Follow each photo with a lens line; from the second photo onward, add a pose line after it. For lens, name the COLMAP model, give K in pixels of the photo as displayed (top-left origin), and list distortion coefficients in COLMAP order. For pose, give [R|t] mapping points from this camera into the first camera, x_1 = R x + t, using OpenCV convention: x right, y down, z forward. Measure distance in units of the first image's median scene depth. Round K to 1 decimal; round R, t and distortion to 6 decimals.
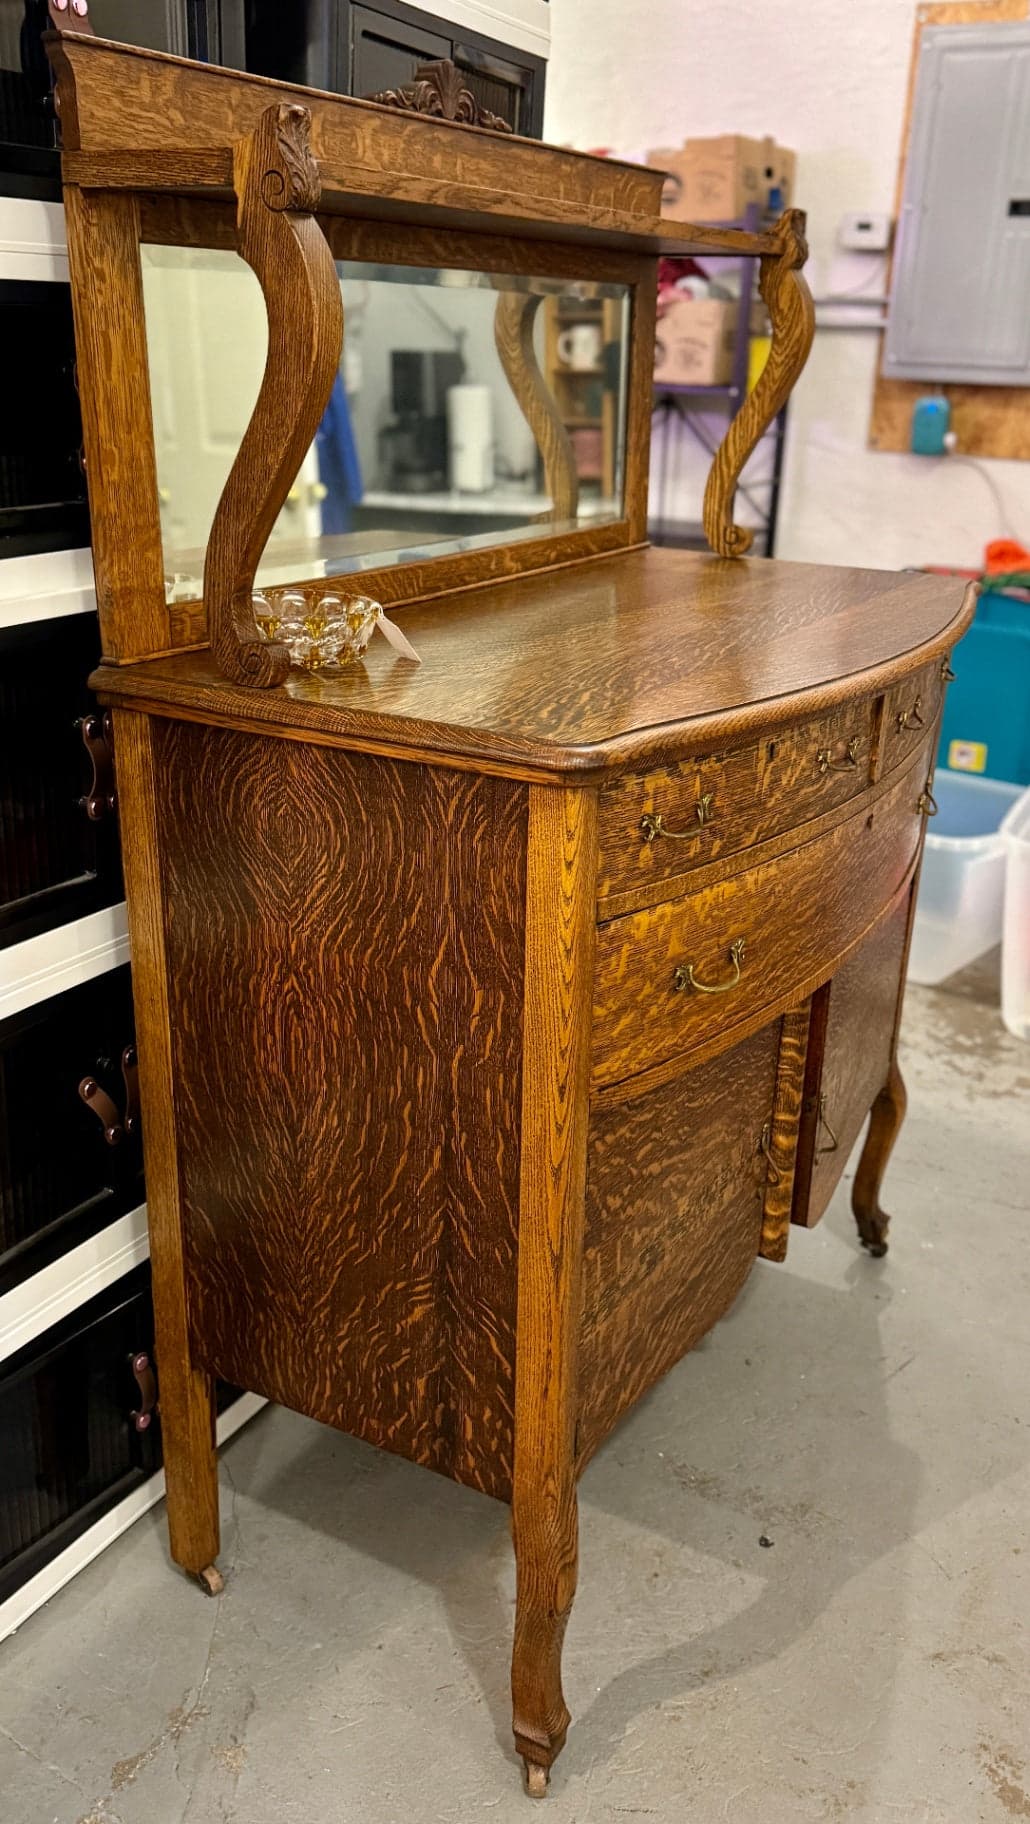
lens RADIAL K [[1493.0, 0, 515.0], [0, 1493.0, 912.0], [0, 0, 1]] dist [0.143857, -0.290991]
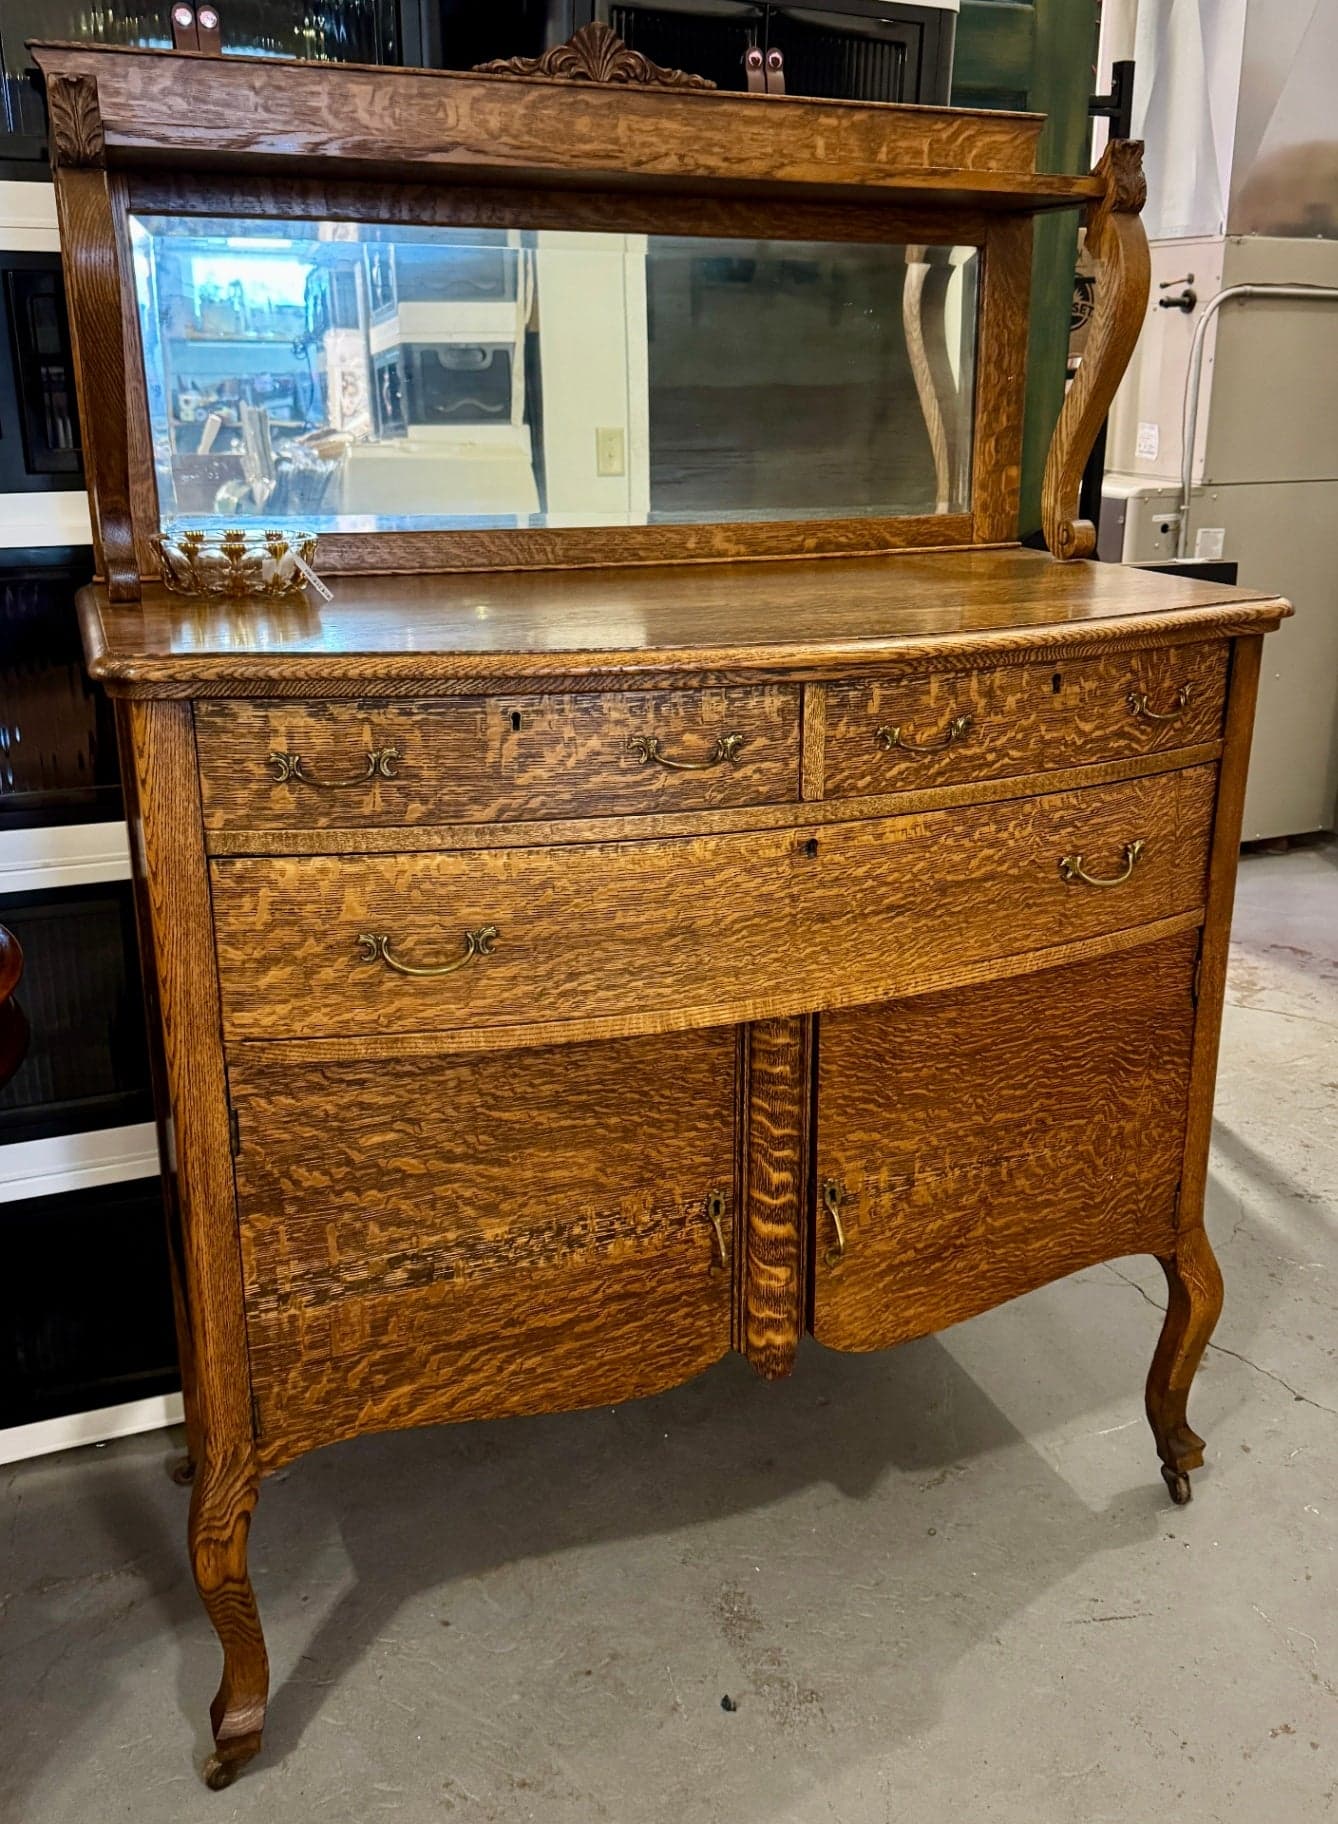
lens RADIAL K [[1569.1, 0, 714.8], [0, 1569.1, 845.0], [0, 0, 1]] dist [0.171466, -0.331585]
pose [[0.795286, 0.151319, -0.587046, 0.857049], [-0.202729, 0.978981, -0.022297, -0.039444], [0.571333, 0.136743, 0.809246, 0.336964]]
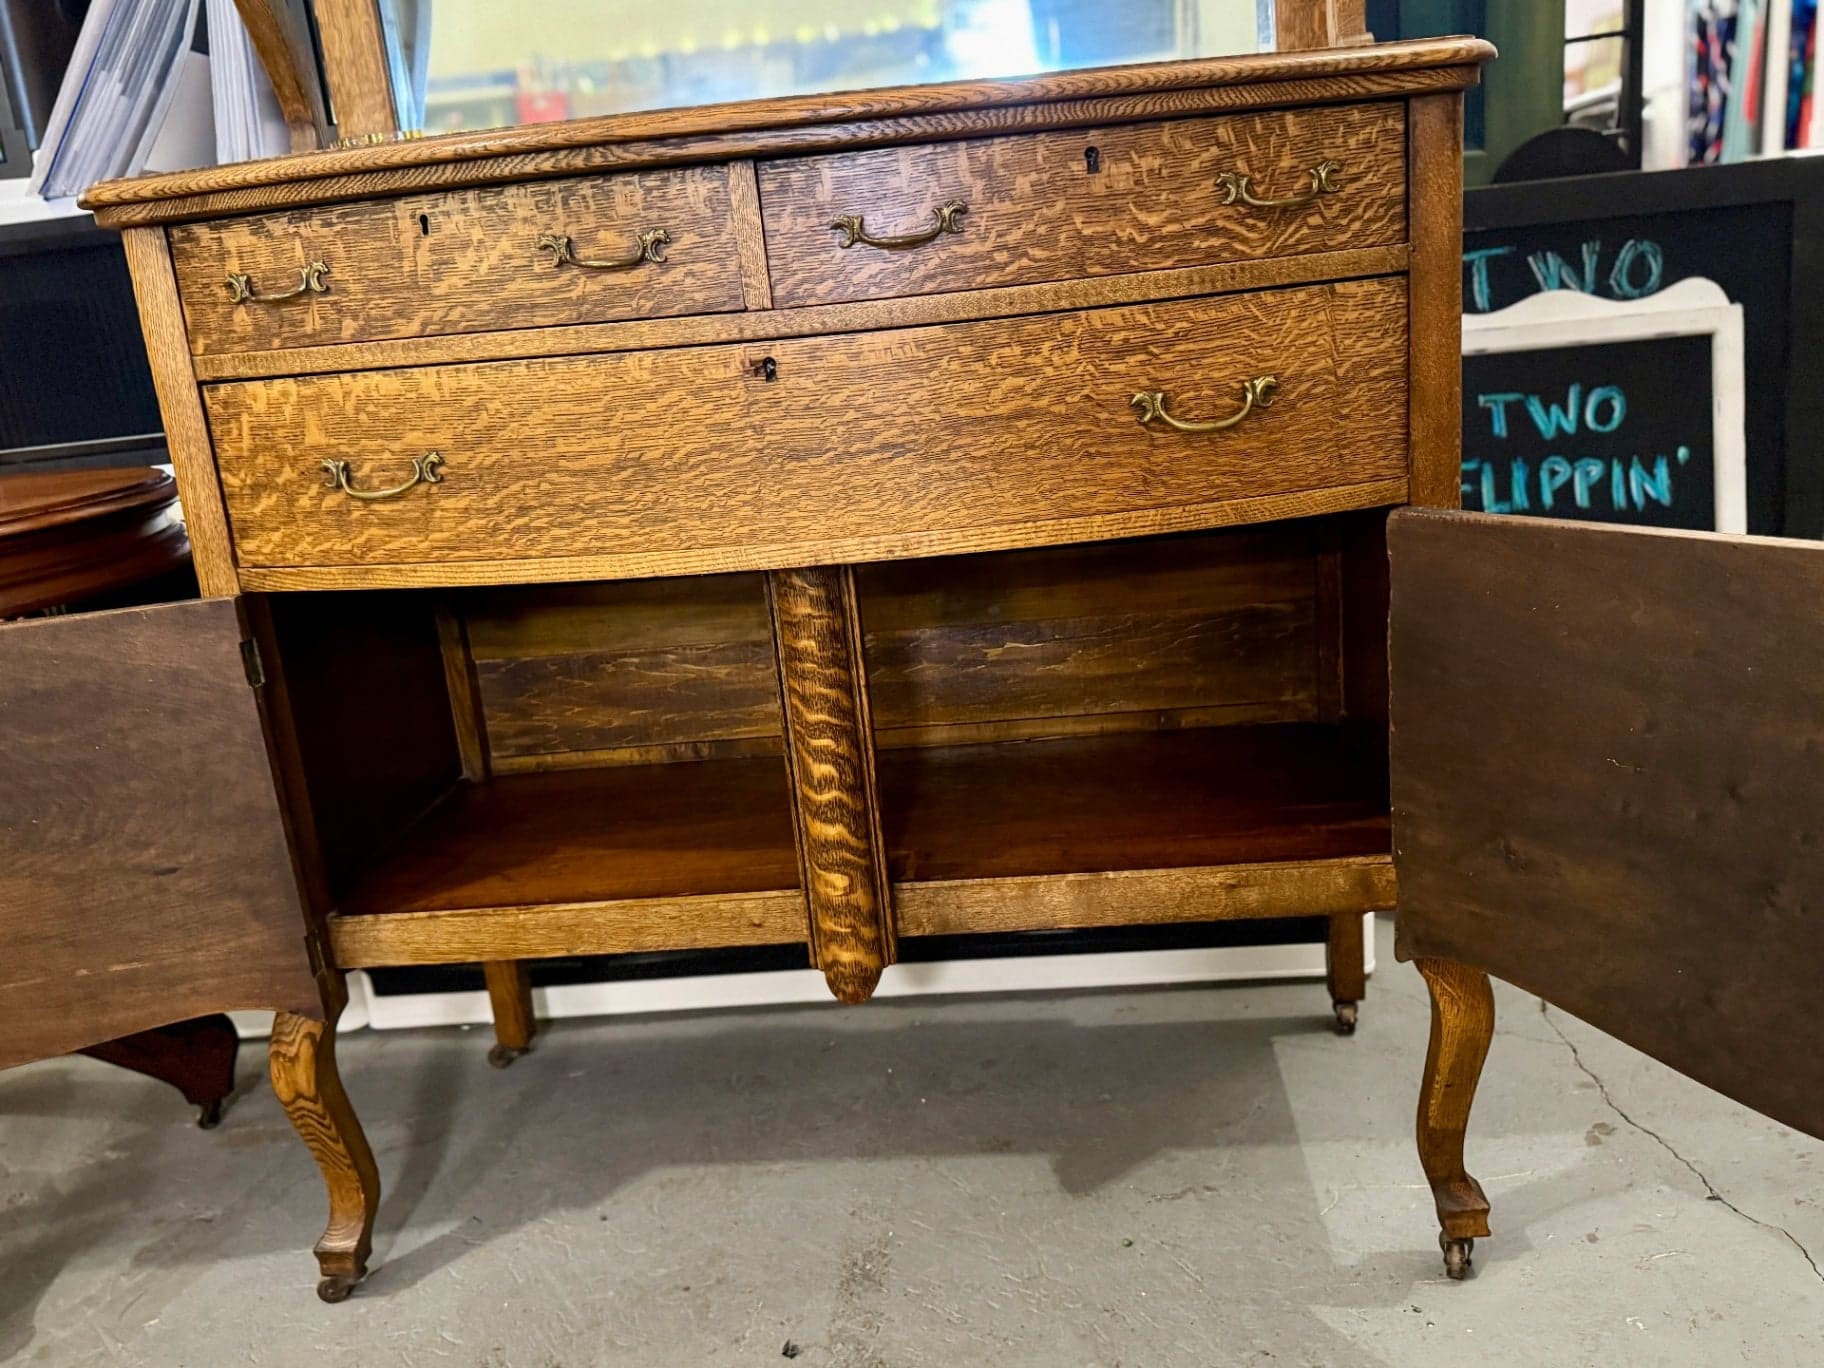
lens RADIAL K [[1471.8, 0, 912.0], [0, 1471.8, 684.0], [0, 0, 1]] dist [0.180886, -0.422360]
pose [[0.431829, 0.169549, -0.885876, 1.129816], [-0.221983, 0.971941, 0.077813, 0.019398], [0.874212, 0.163048, 0.457349, 0.932532]]
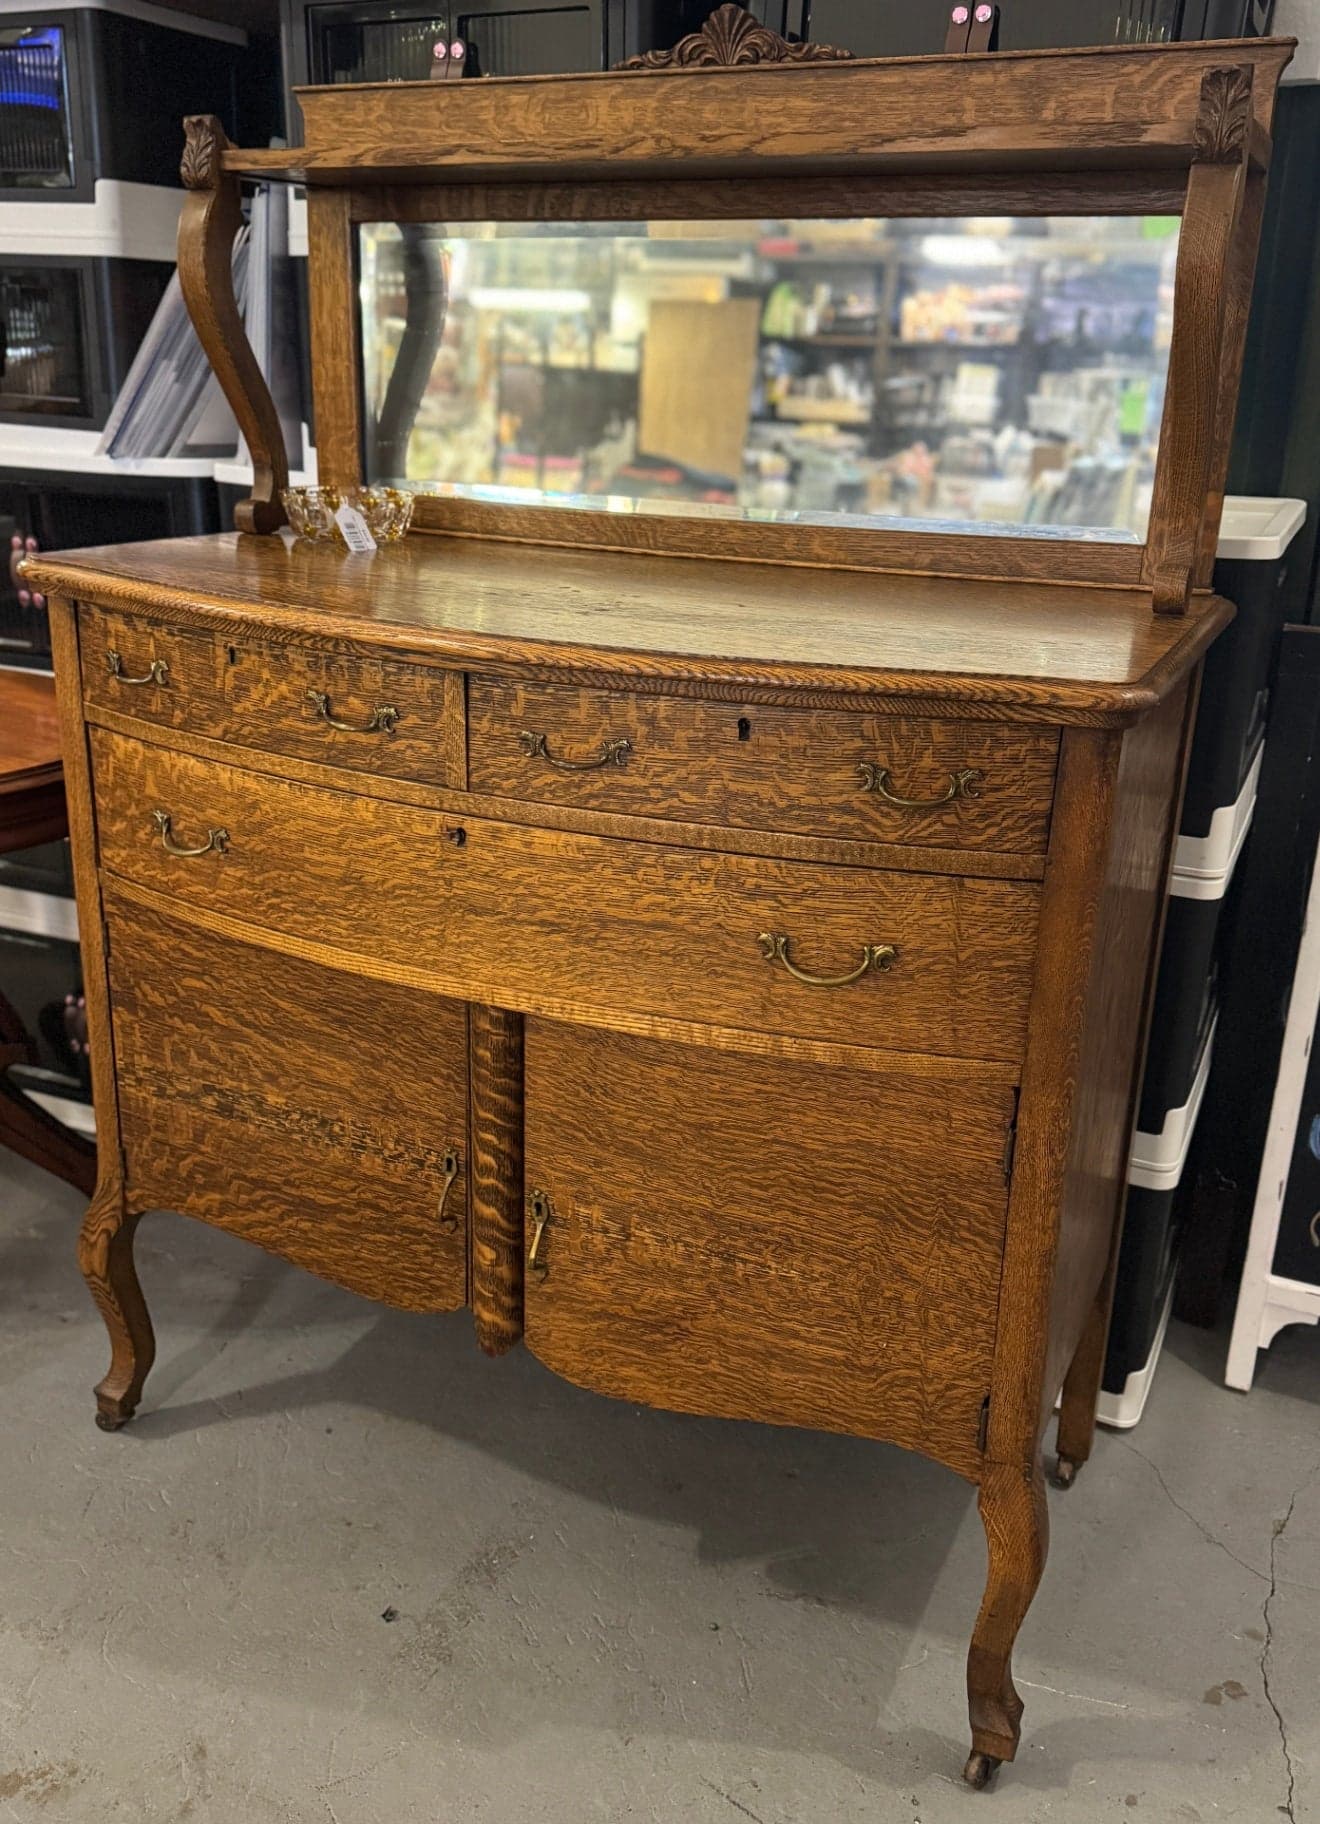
lens RADIAL K [[1532.5, 0, 643.9], [0, 1532.5, 871.7], [0, 0, 1]] dist [0.159211, -0.292977]
pose [[0.088723, 0.295325, -0.951268, 1.292560], [-0.379623, 0.892977, 0.241822, -0.350185], [0.920877, 0.339669, 0.191340, 1.151217]]
